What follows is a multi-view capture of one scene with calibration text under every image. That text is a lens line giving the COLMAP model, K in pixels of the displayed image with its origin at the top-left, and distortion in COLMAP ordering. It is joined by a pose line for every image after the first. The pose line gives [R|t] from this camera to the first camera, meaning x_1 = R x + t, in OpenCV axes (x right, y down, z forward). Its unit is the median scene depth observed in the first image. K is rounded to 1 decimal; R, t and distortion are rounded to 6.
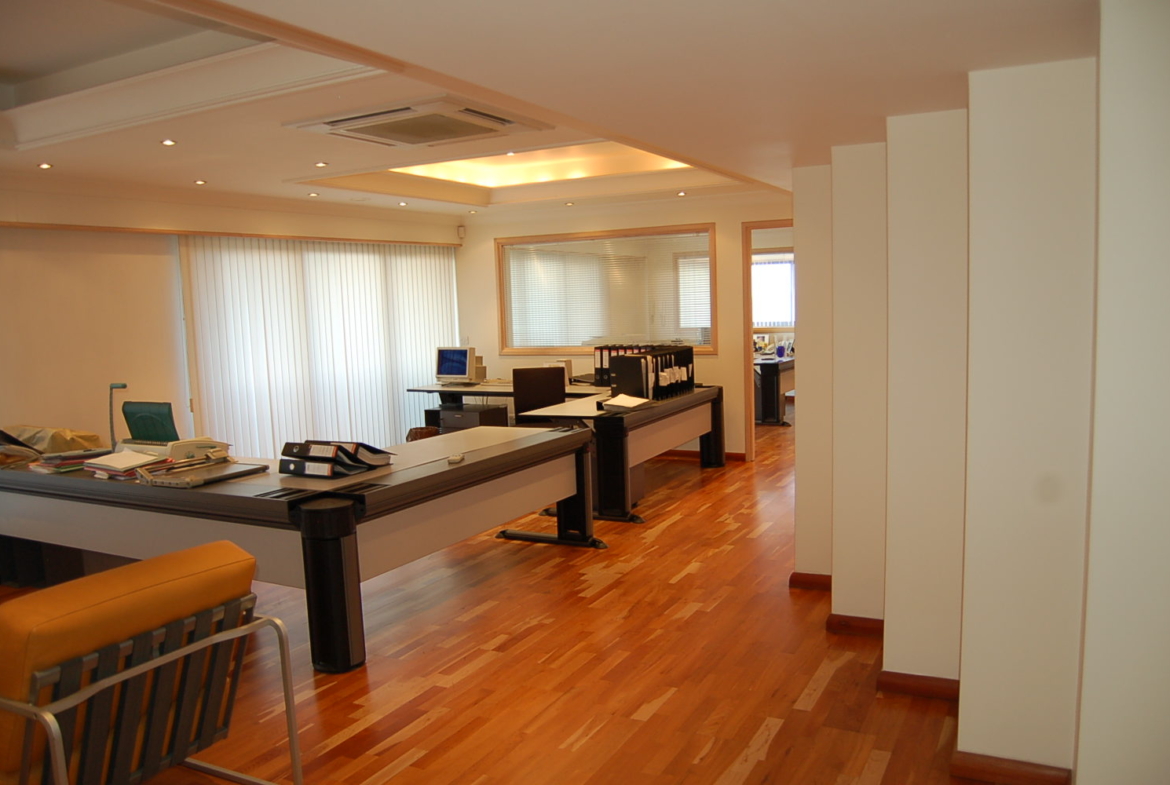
lens RADIAL K [[921.8, 0, 579.6], [0, 921.8, 407.6], [0, 0, 1]] dist [-0.078062, 0.007562]
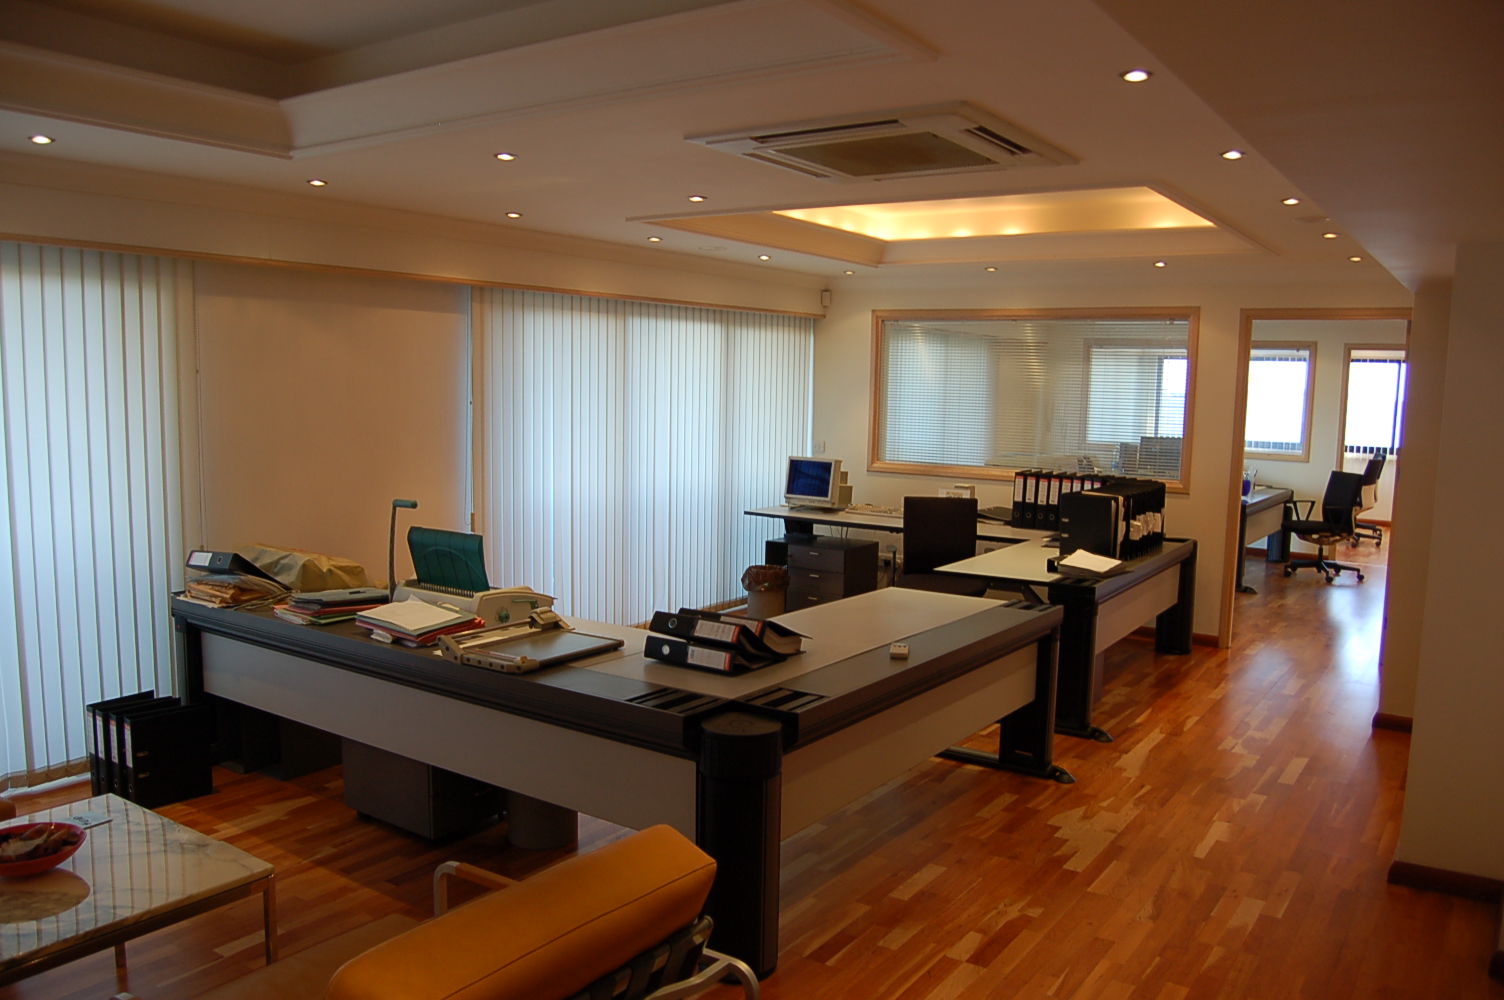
lens RADIAL K [[1175.7, 0, 747.9], [0, 1175.7, 521.3], [0, 0, 1]] dist [-0.094960, 0.038484]
pose [[0.991572, 0.069054, -0.109616, -0.102158], [-0.068565, 0.997613, 0.008227, -0.024605], [0.109922, -0.000642, 0.993940, 0.093435]]
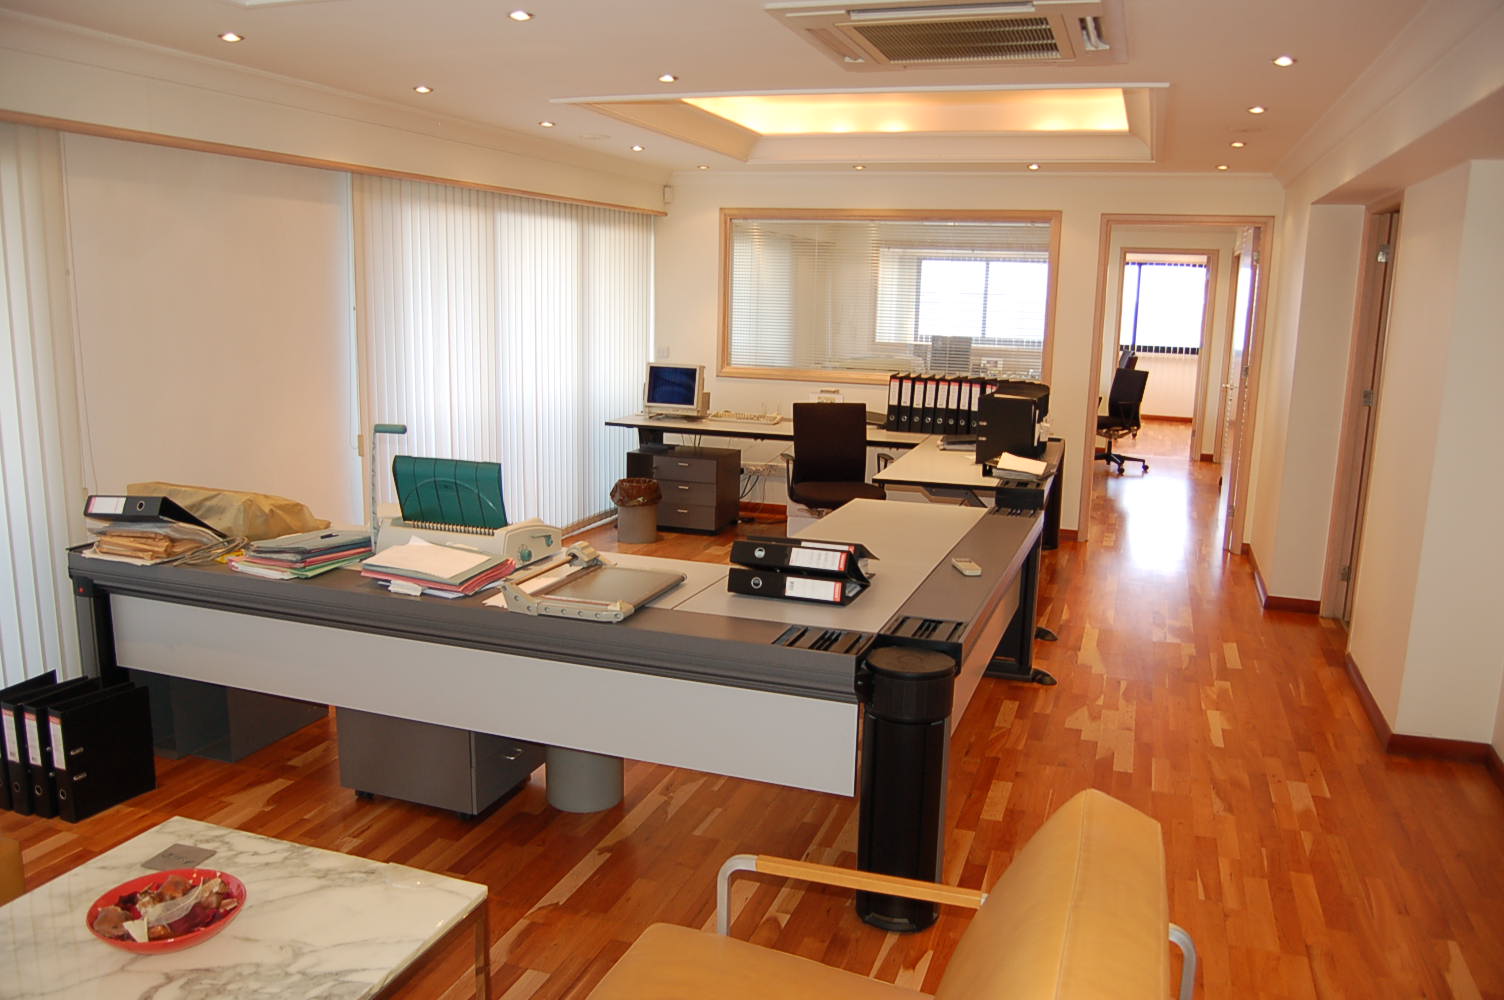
lens RADIAL K [[1175.7, 0, 747.9], [0, 1175.7, 521.3], [0, 0, 1]] dist [-0.094960, 0.038484]
pose [[0.986858, 0.027931, 0.159158, -0.272035], [-0.040517, 0.996254, 0.076394, -0.021542], [-0.156428, -0.081839, 0.984293, 0.143527]]
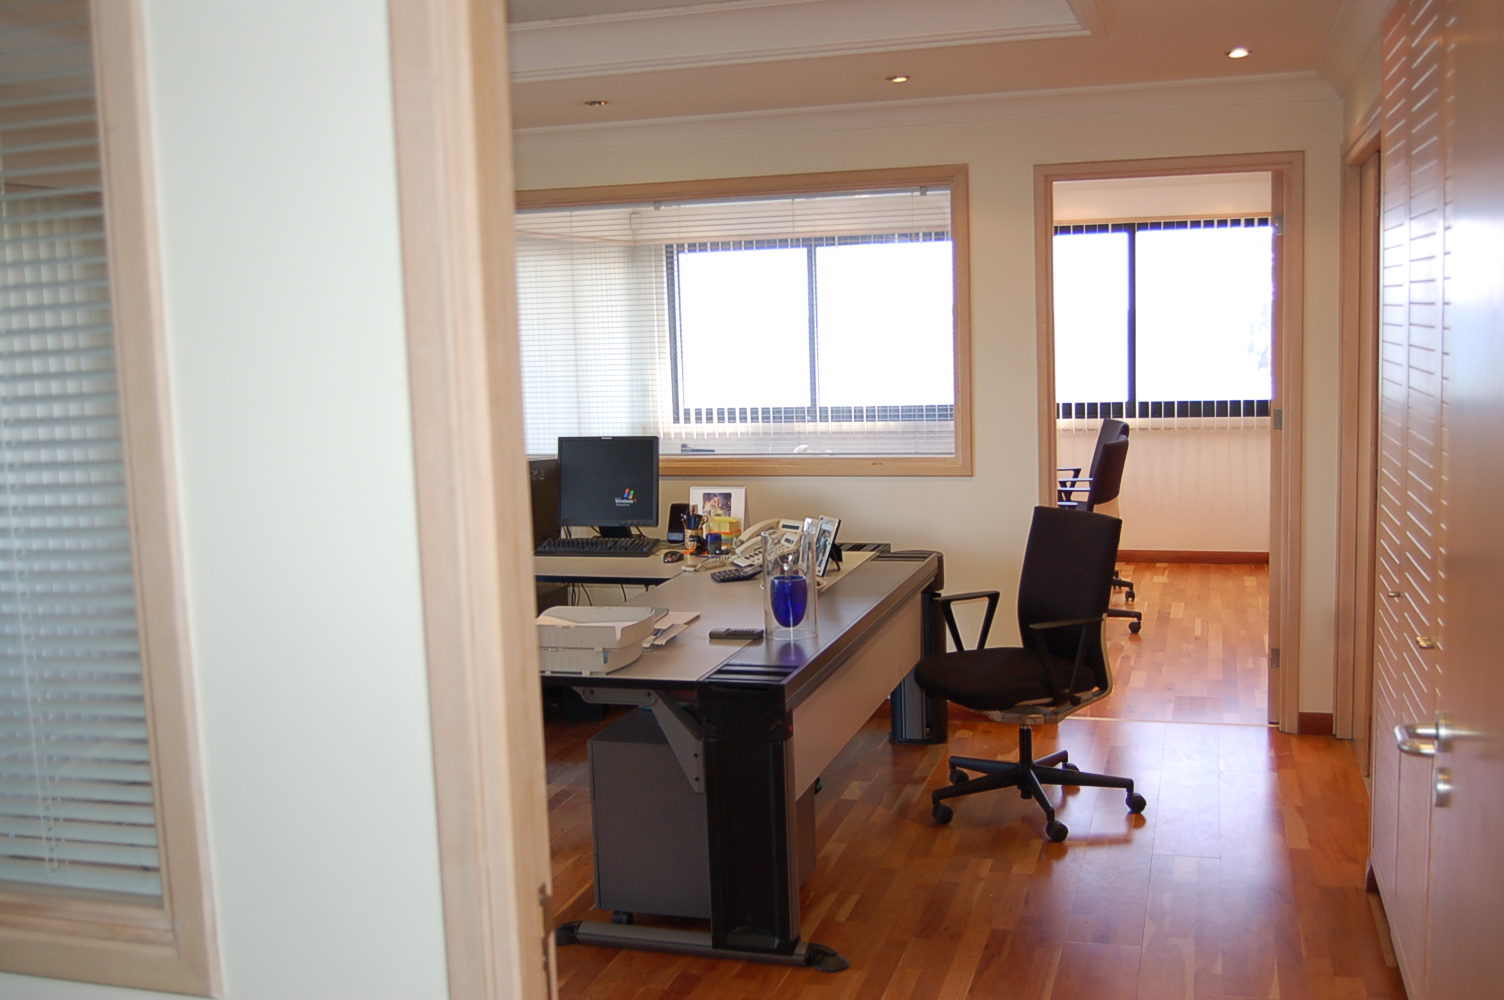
lens RADIAL K [[1557.3, 0, 752.5], [0, 1557.3, 506.2], [0, 0, 1]] dist [-0.013471, -0.000222]
pose [[0.980649, -0.019860, 0.194766, 0.209915], [0.020191, 0.999796, 0.000285, -0.134892], [-0.194732, 0.003653, 0.980850, 0.971218]]
